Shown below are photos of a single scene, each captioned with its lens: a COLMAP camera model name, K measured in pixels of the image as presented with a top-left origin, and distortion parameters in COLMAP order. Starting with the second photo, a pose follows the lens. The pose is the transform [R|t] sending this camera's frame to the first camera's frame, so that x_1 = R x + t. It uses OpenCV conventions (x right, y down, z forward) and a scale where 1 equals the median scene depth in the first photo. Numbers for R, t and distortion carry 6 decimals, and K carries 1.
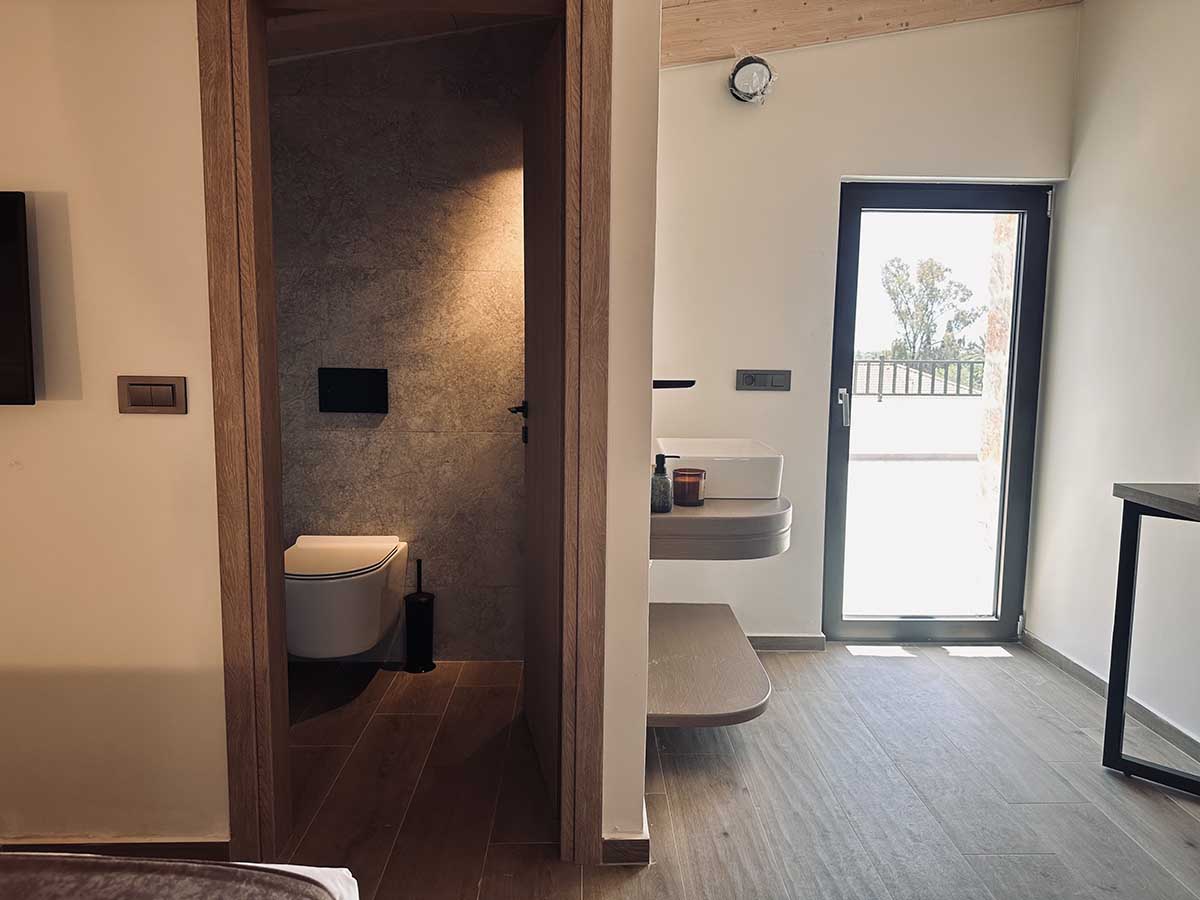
lens RADIAL K [[860.2, 0, 603.6], [0, 860.2, 448.7], [0, 0, 1]] dist [0.050134, -0.039581]
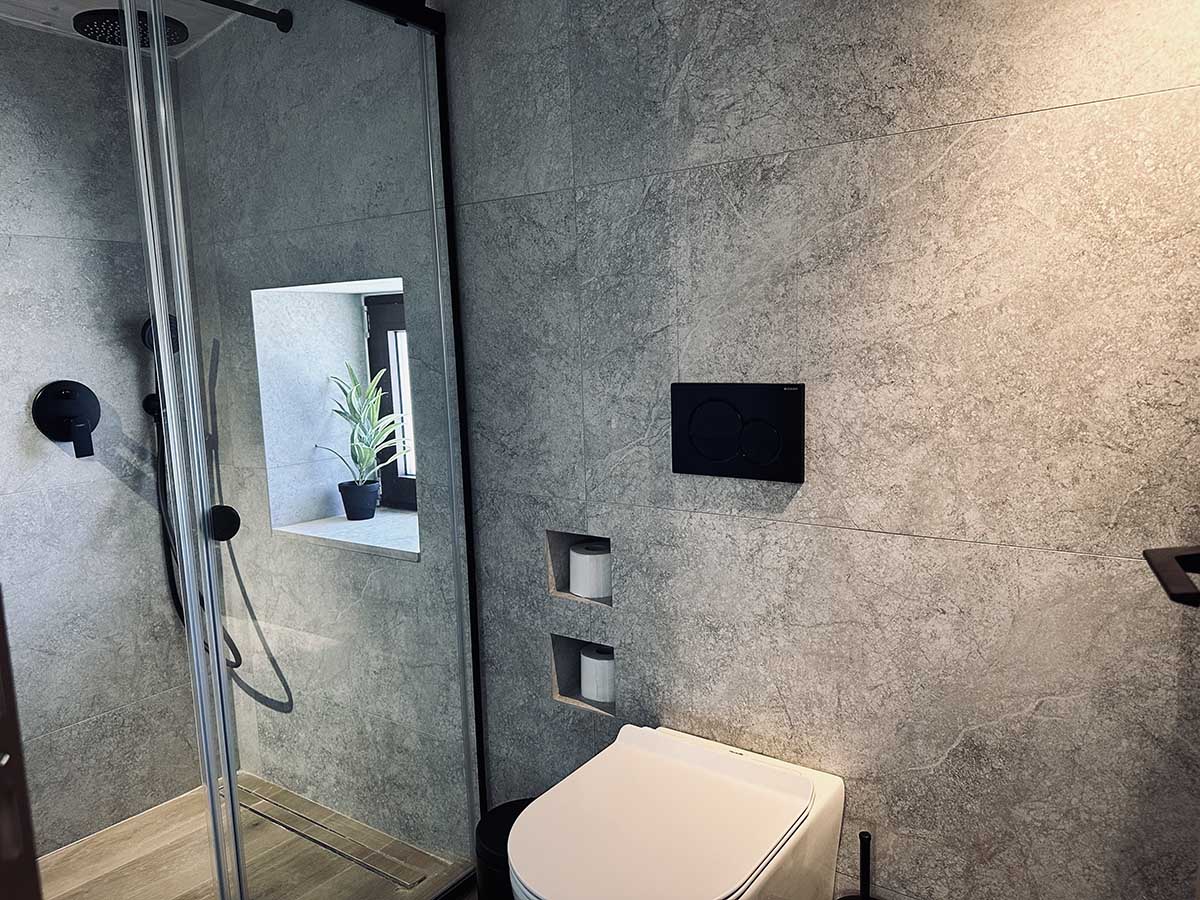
lens RADIAL K [[860.2, 0, 601.4], [0, 860.2, 457.8], [0, 0, 1]] dist [0.050134, -0.039581]
pose [[0.793484, 0.041895, -0.607147, -0.065258], [-0.024744, 0.999024, 0.036597, -0.067901], [0.608088, -0.014016, 0.793746, 0.588730]]
